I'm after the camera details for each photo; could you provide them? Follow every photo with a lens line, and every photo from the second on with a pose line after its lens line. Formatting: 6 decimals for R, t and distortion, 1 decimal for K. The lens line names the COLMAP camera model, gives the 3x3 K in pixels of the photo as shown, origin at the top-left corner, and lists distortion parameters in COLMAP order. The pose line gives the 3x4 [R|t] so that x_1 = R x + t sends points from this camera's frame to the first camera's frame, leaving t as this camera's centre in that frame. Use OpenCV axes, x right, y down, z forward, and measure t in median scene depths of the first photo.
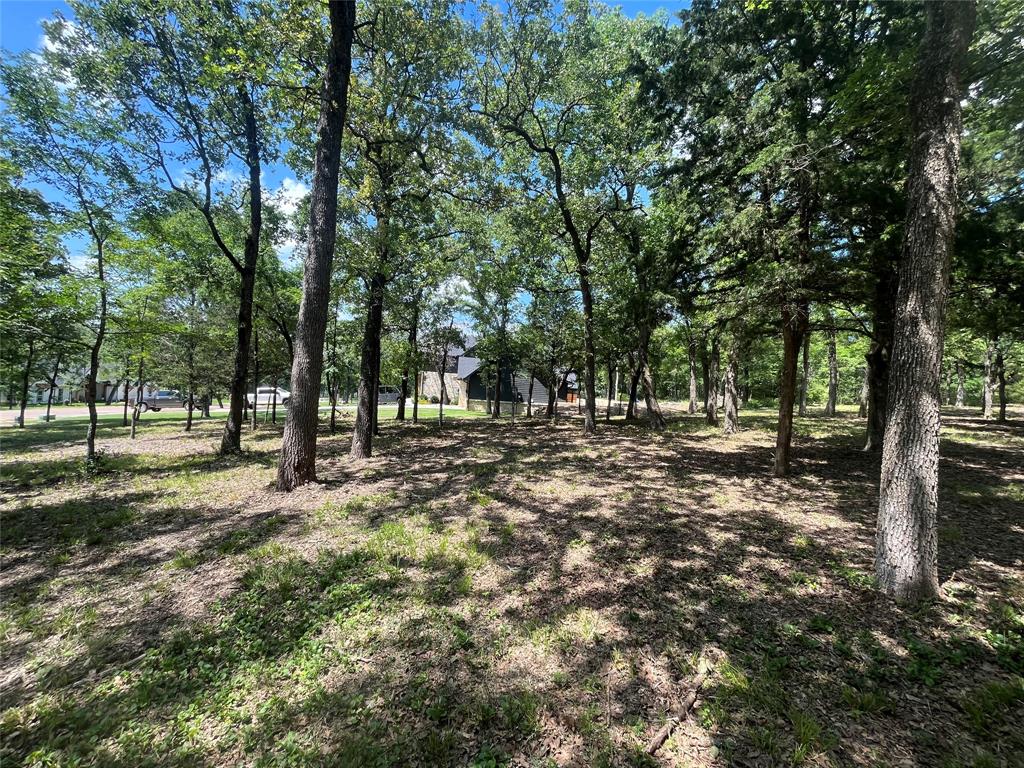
lens RADIAL K [[414.5, 0, 508.2], [0, 414.5, 387.8], [0, 0, 1]] dist [-0.001617, -0.000364]
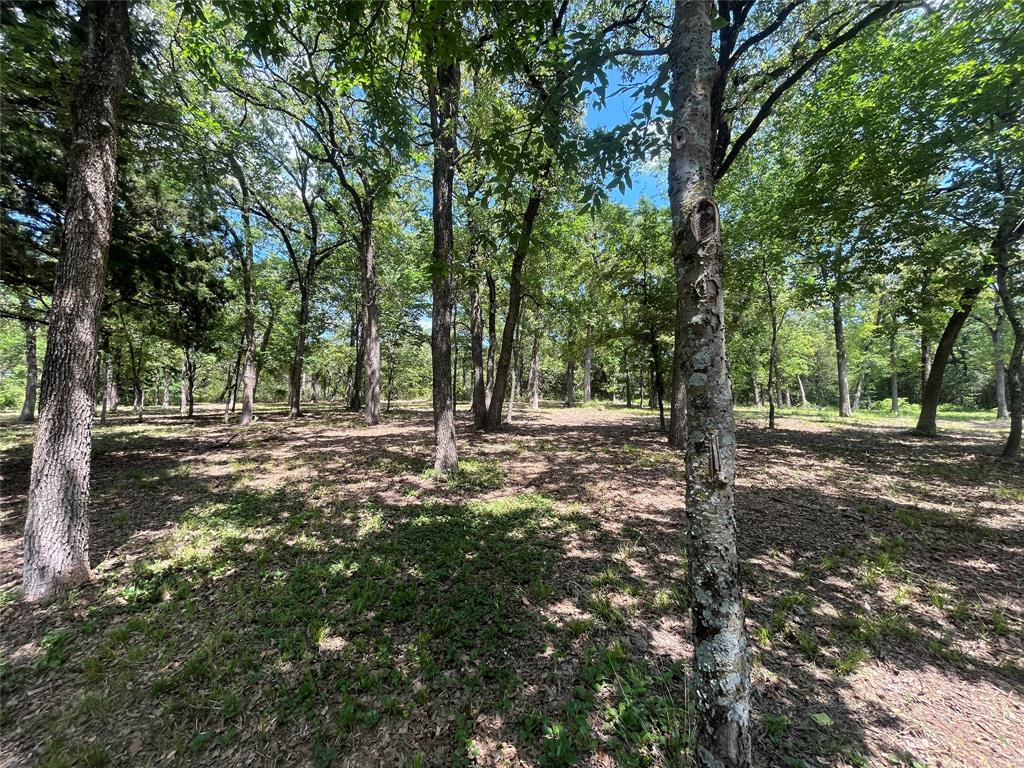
lens RADIAL K [[414.5, 0, 508.2], [0, 414.5, 387.8], [0, 0, 1]] dist [-0.001617, -0.000364]
pose [[0.064968, 0.008096, 0.997854, 0.037576], [-0.000054, 0.999967, -0.008110, 0.018652], [-0.997887, 0.000473, 0.064967, -0.140547]]
